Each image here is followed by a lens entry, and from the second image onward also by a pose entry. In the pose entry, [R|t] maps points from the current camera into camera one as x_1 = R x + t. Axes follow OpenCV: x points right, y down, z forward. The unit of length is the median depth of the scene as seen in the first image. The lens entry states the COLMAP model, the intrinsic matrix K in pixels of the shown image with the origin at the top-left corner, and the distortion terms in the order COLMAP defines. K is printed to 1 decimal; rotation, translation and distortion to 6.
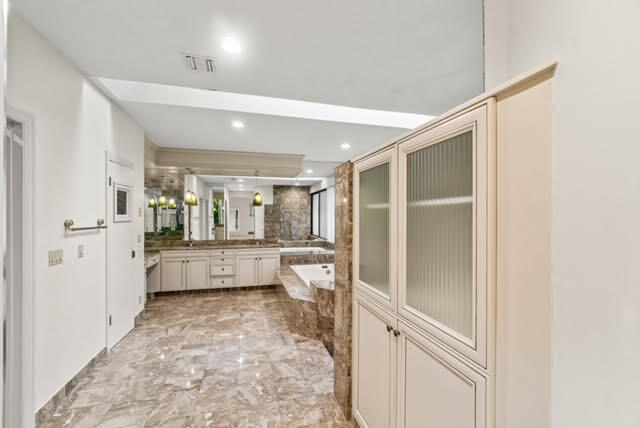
lens RADIAL K [[276.9, 0, 319.0], [0, 276.9, 216.5], [0, 0, 1]] dist [-0.007683, 0.002890]
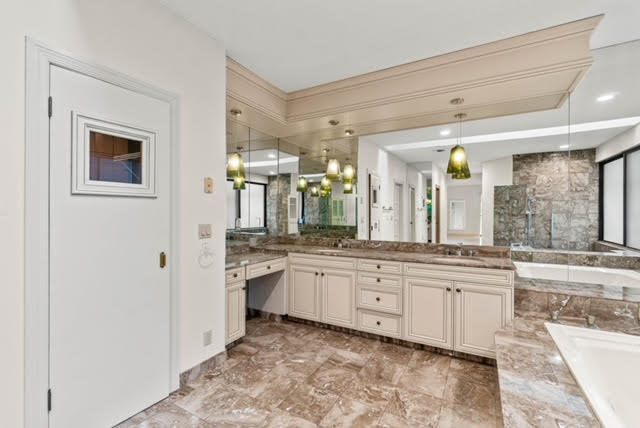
lens RADIAL K [[276.9, 0, 321.4], [0, 276.9, 214.1], [0, 0, 1]] dist [-0.007683, 0.002890]
pose [[0.700108, 0.001049, -0.714037, -0.036978], [0.000544, 0.999998, 0.002002, 0.021815], [0.714037, -0.001790, 0.700105, 0.390565]]
